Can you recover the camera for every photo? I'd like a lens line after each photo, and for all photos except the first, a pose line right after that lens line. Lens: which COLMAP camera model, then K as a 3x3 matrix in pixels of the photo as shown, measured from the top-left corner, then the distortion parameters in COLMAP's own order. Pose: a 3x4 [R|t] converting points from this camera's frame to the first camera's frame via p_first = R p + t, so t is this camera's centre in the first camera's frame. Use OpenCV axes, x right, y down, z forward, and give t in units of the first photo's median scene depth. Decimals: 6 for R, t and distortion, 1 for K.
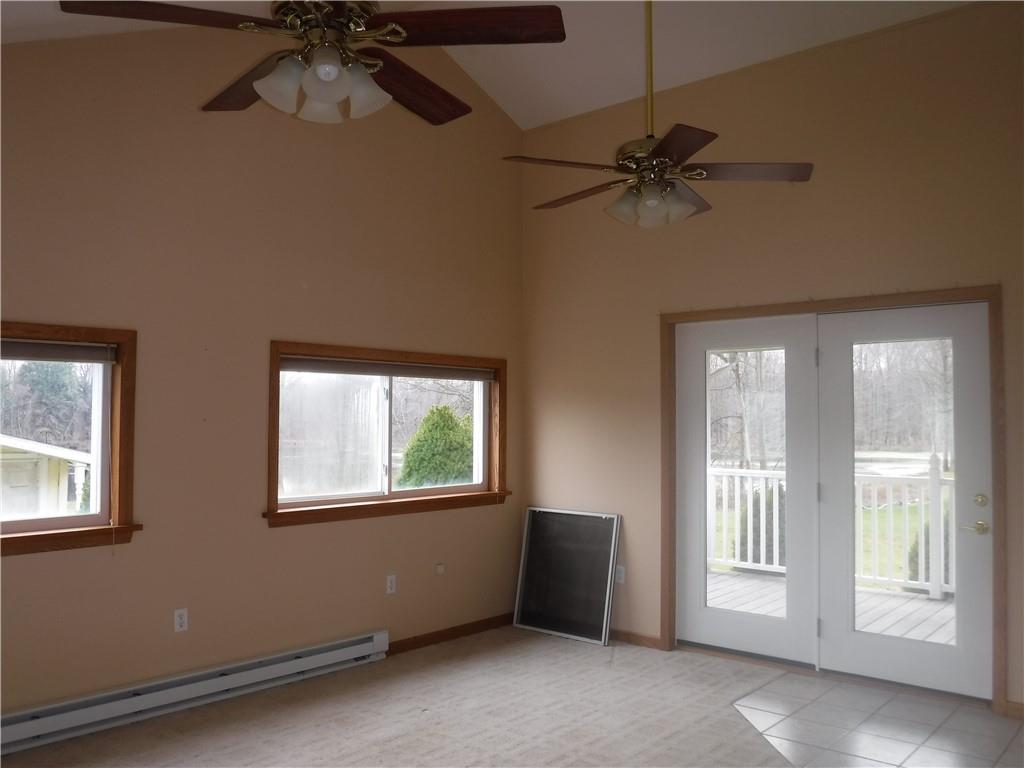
lens RADIAL K [[840.0, 0, 512.0], [0, 840.0, 384.0], [0, 0, 1]] dist [-0.107455, 0.002529]
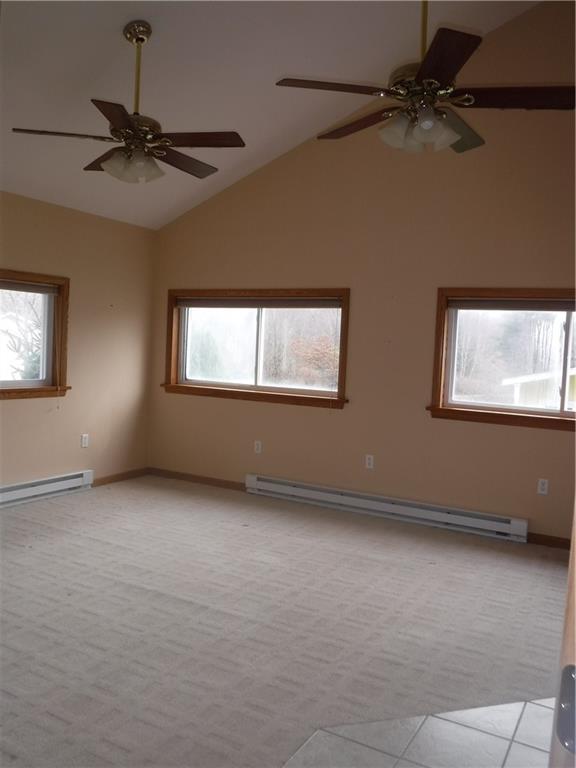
lens RADIAL K [[630.0, 0, 254.3], [0, 630.0, 382.7], [0, 0, 1]] dist [-0.107455, 0.002529]
pose [[0.178389, 0.076834, -0.980956, 0.820662], [-0.001268, 0.996964, 0.077857, 0.030960], [0.983959, -0.012645, 0.177945, 0.565571]]
